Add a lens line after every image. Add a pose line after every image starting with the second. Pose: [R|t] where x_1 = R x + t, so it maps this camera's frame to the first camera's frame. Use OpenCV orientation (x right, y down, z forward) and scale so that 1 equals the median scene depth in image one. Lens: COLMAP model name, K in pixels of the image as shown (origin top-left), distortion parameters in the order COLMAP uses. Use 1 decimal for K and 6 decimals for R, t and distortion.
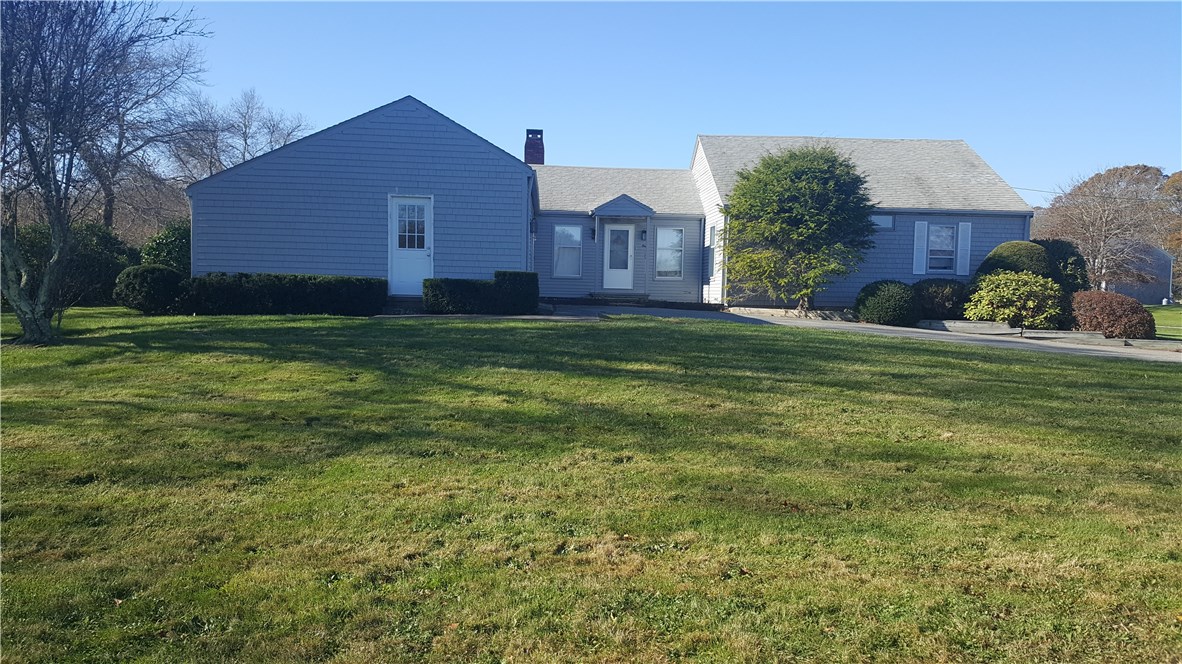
lens RADIAL K [[881.0, 0, 558.4], [0, 881.0, 360.8], [0, 0, 1]] dist [0.119903, -0.247367]
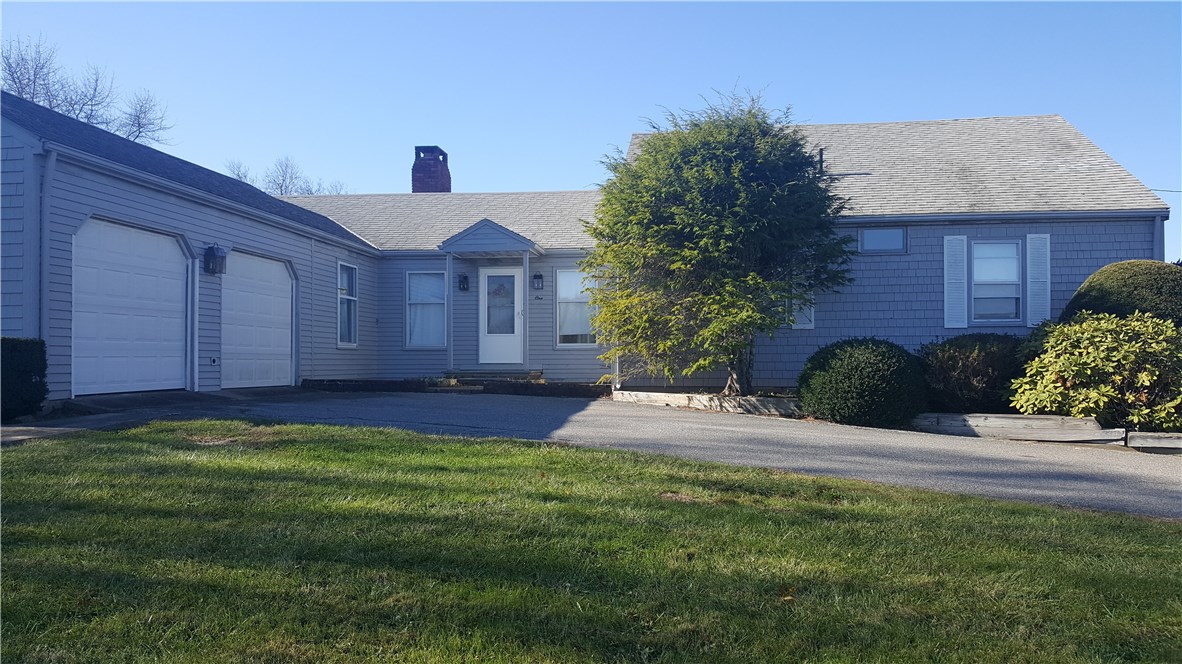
lens RADIAL K [[886.4, 0, 577.4], [0, 886.4, 358.6], [0, 0, 1]] dist [0.090528, -0.170246]
pose [[0.984059, -0.024282, -0.176178, 0.300812], [0.008686, 0.996015, -0.088763, -0.032846], [0.177632, 0.085818, 0.980348, 0.452302]]
